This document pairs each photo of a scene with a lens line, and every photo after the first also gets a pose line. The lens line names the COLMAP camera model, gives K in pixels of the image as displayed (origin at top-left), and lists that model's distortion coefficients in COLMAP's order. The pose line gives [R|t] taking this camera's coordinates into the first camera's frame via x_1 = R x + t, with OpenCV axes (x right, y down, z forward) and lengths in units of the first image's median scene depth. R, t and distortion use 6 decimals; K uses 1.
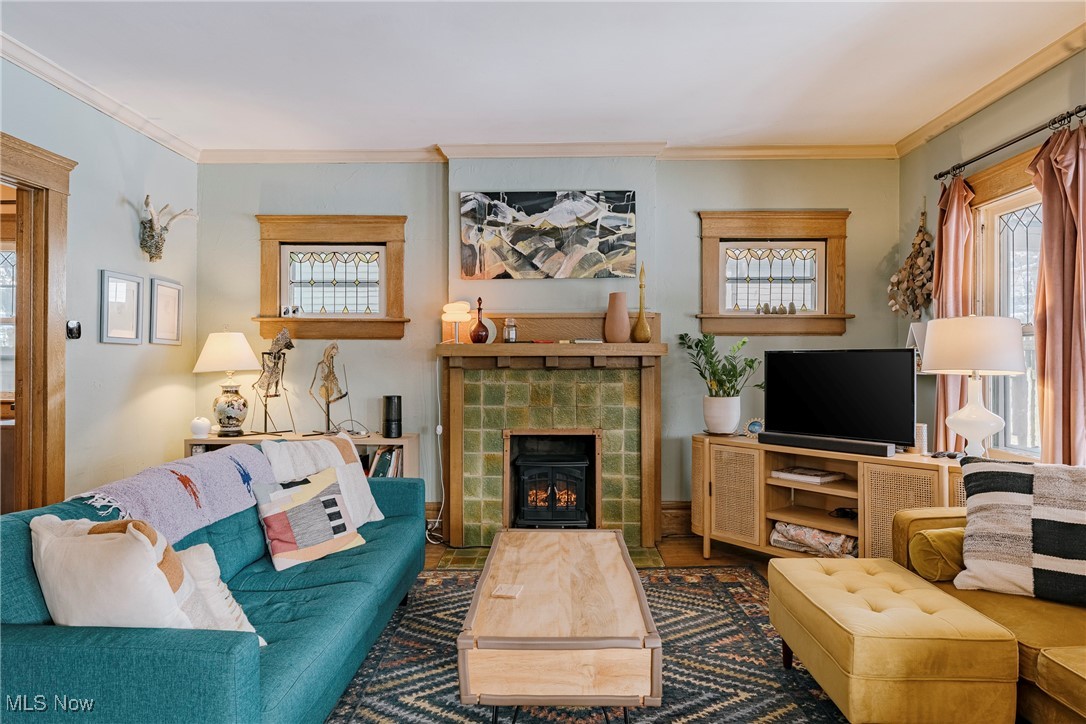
lens RADIAL K [[671.9, 0, 542.7], [0, 671.9, 358.9], [0, 0, 1]] dist [0.002115, 0.001085]
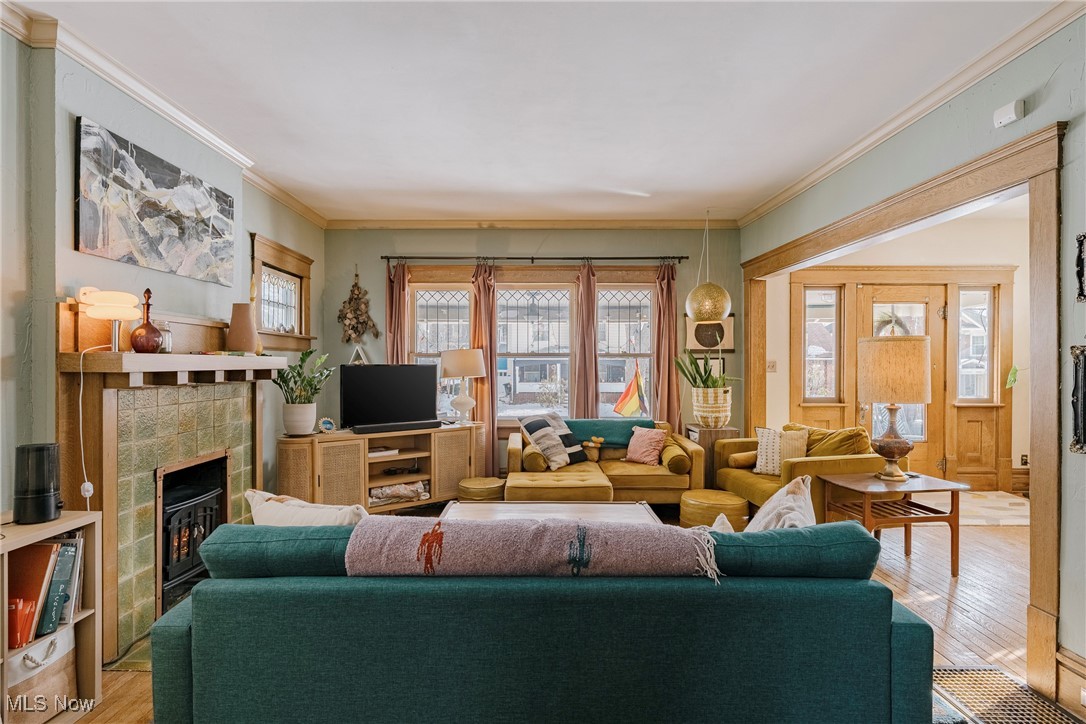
lens RADIAL K [[544.6, 0, 538.9], [0, 544.6, 365.9], [0, 0, 1]] dist [0.002634, -0.000294]
pose [[-0.023668, -0.003108, 0.999715, -0.655201], [-0.003442, 0.999989, 0.003028, -0.012296], [-0.999714, -0.003369, -0.023678, 0.576853]]
